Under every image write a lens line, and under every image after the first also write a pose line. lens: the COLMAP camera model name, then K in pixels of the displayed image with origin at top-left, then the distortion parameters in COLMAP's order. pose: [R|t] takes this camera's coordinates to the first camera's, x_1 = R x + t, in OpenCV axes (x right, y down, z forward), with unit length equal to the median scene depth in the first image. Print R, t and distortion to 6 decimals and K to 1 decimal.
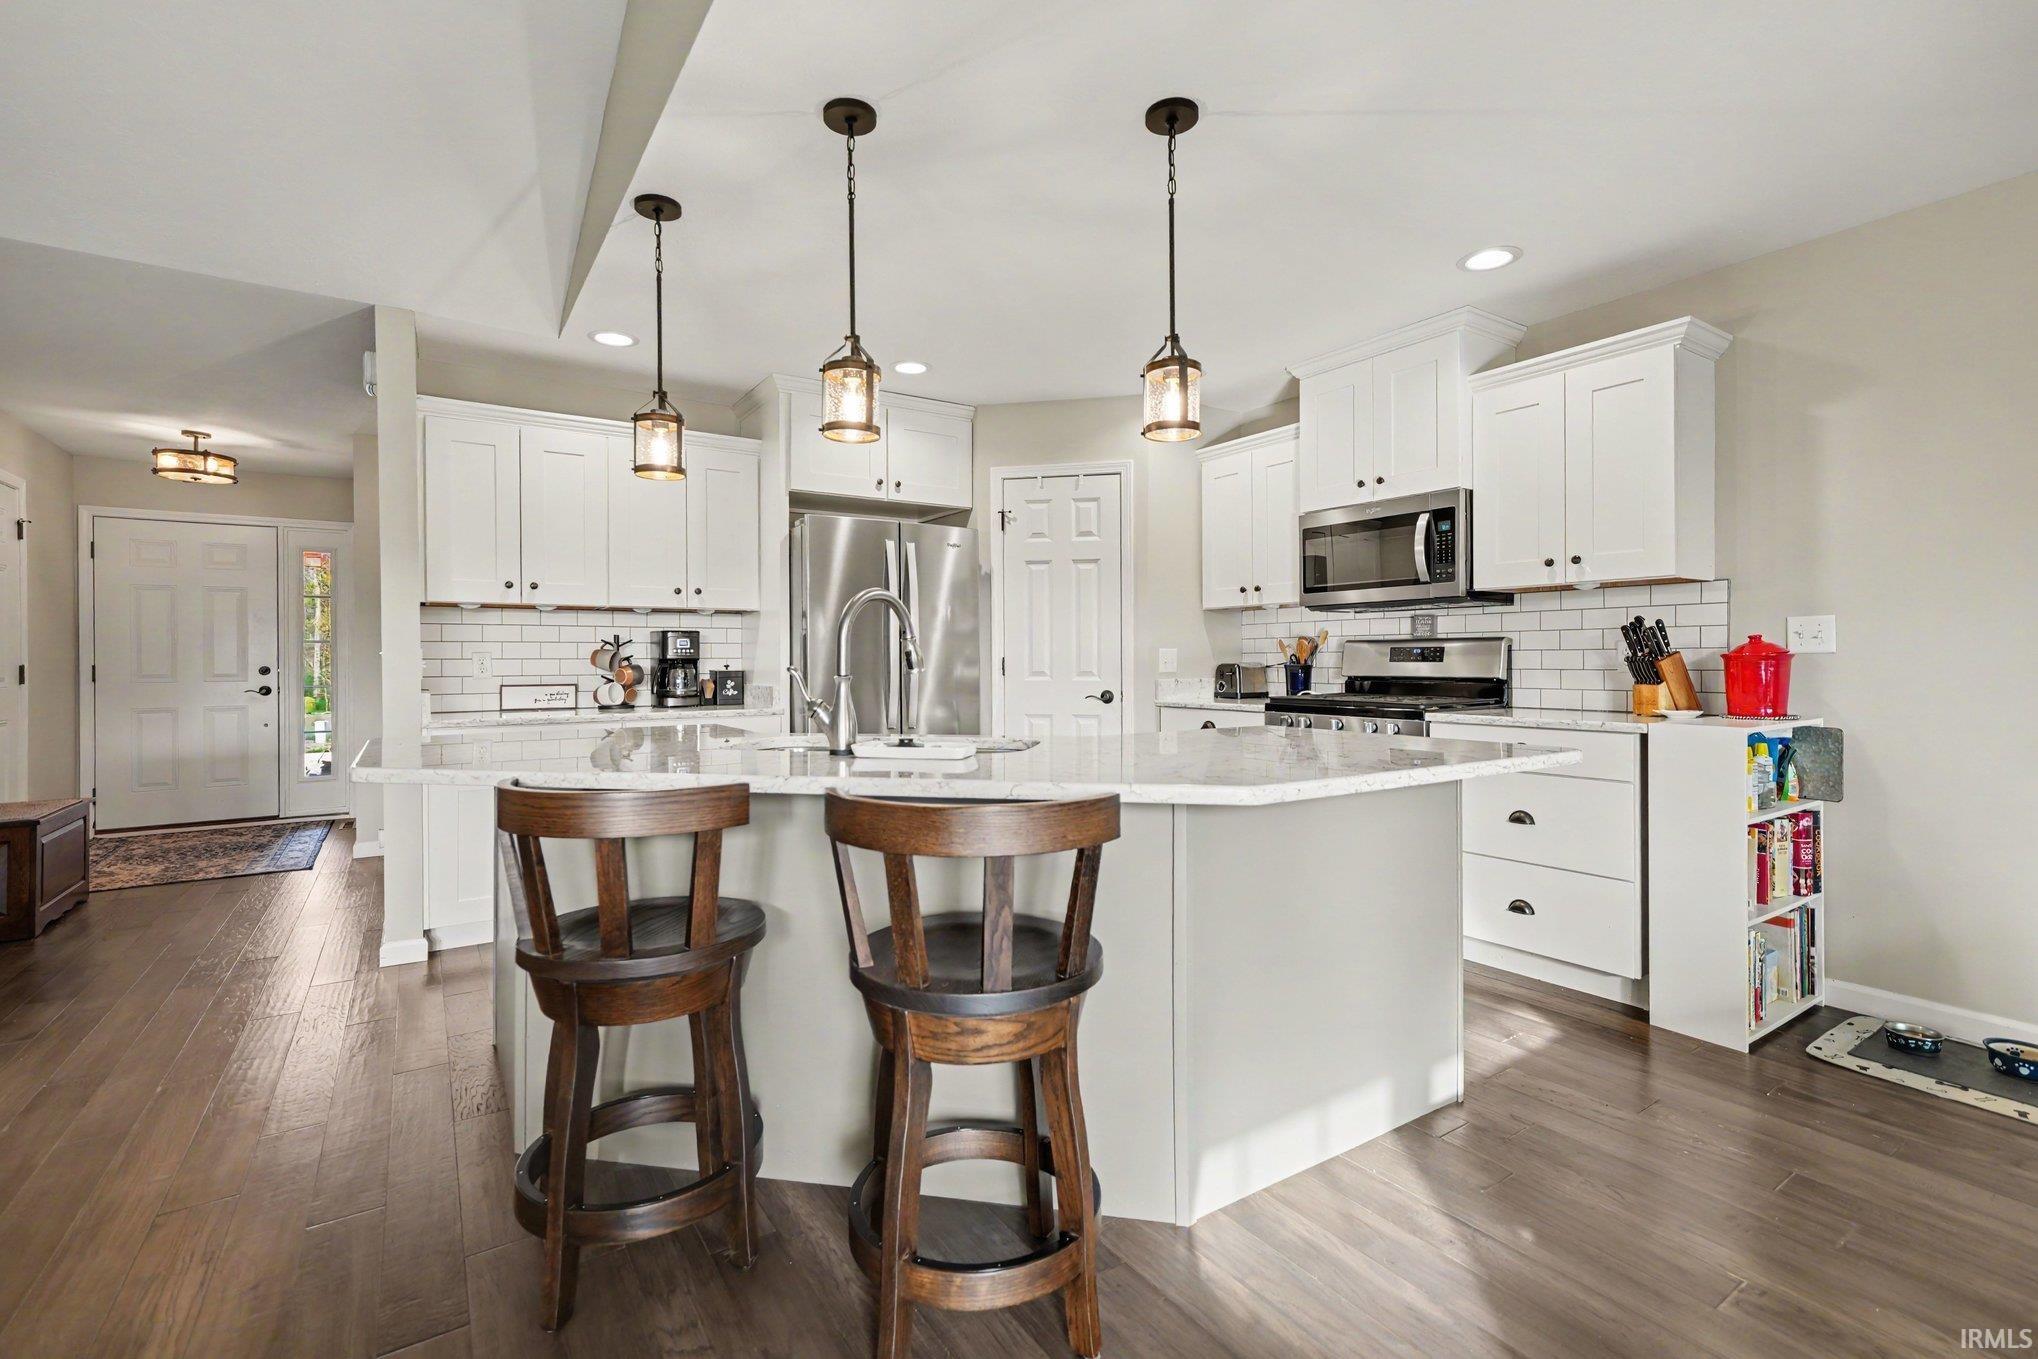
lens RADIAL K [[888.1, 0, 1053.1], [0, 888.1, 647.4], [0, 0, 1]] dist [0.037554, 0.000011]
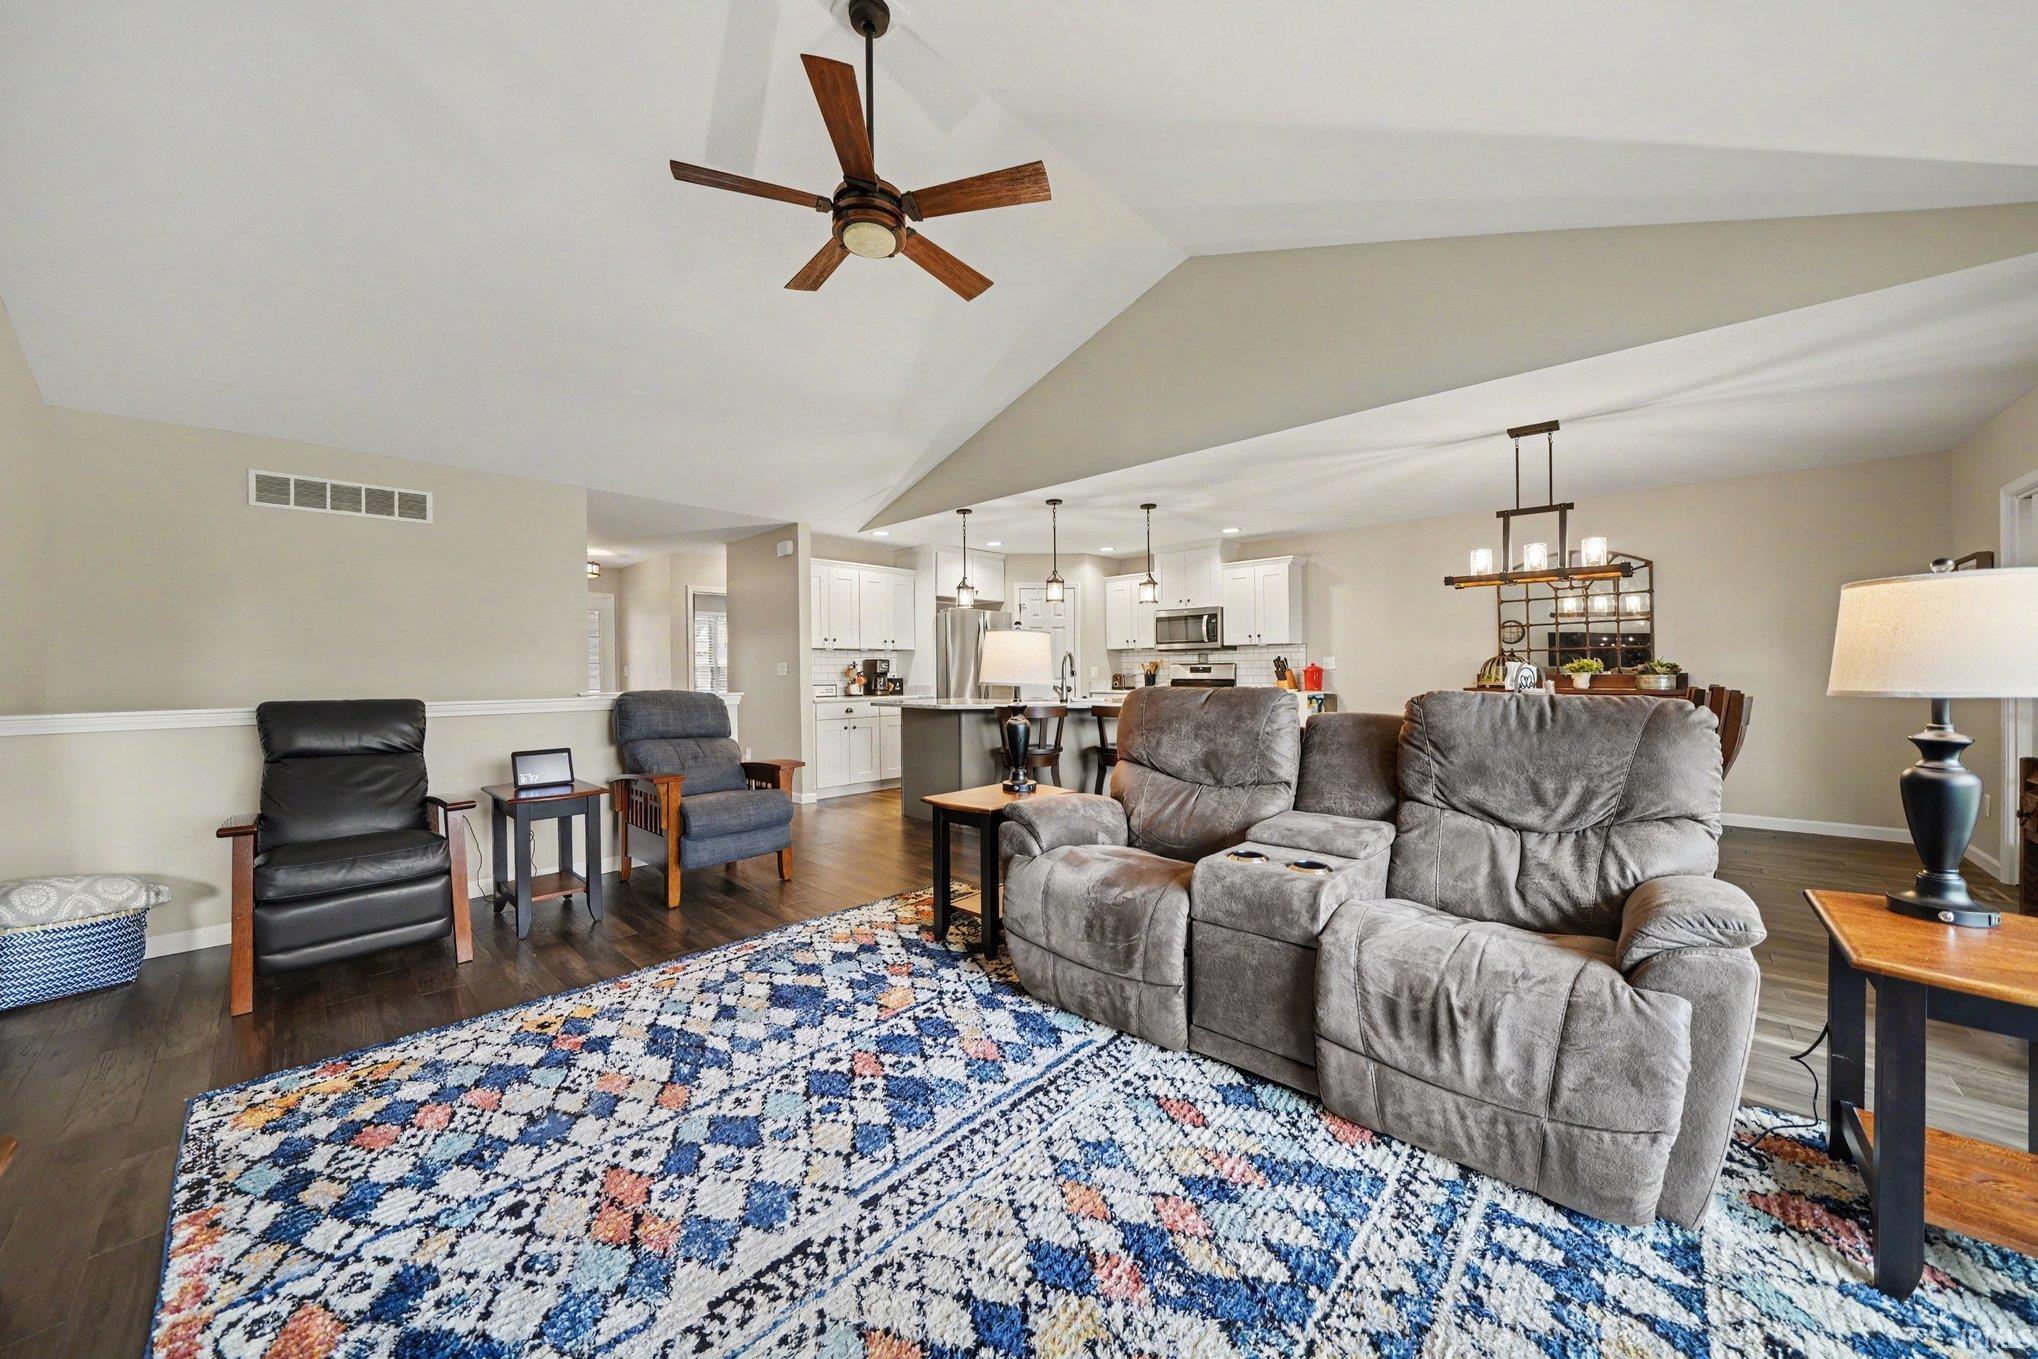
lens RADIAL K [[715.5, 0, 1017.6], [0, 715.5, 662.3], [0, 0, 1]] dist [-0.025388, -0.000632]
pose [[0.976076, 0.000077, 0.217427, -0.503791], [-0.000384, 0.999999, 0.001371, -0.015165], [-0.217427, -0.001422, 0.976076, -0.796124]]
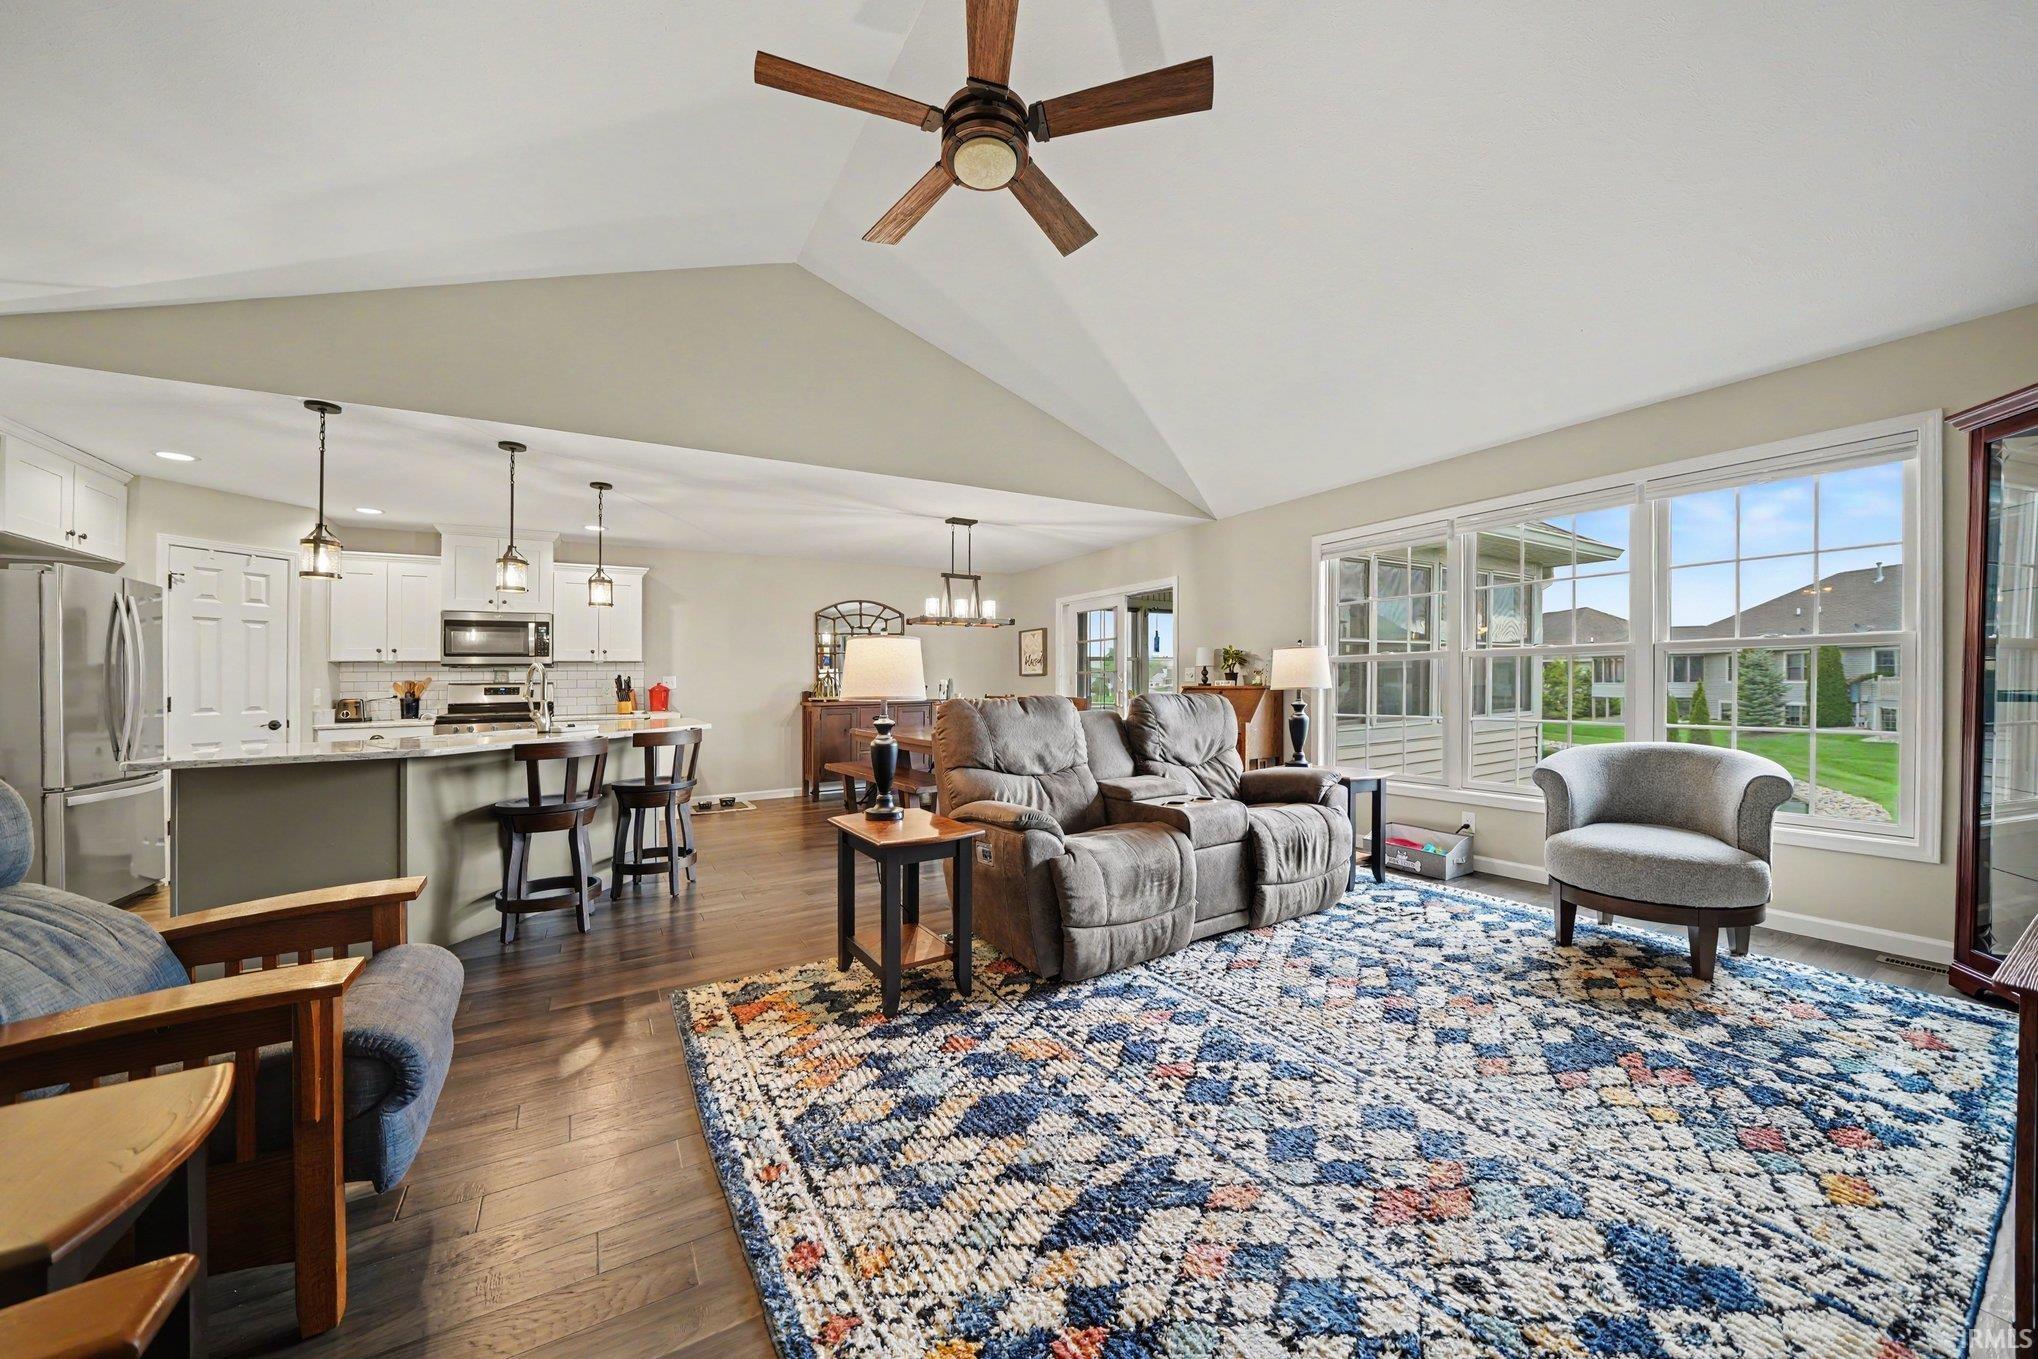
lens RADIAL K [[715.5, 0, 1004.9], [0, 715.5, 672.6], [0, 0, 1]] dist [-0.025388, -0.000632]
pose [[0.059638, 0.016859, 0.998078, -1.028071], [0.001187, 0.999855, -0.016959, -0.004376], [-0.998219, 0.002196, 0.059609, -0.178263]]
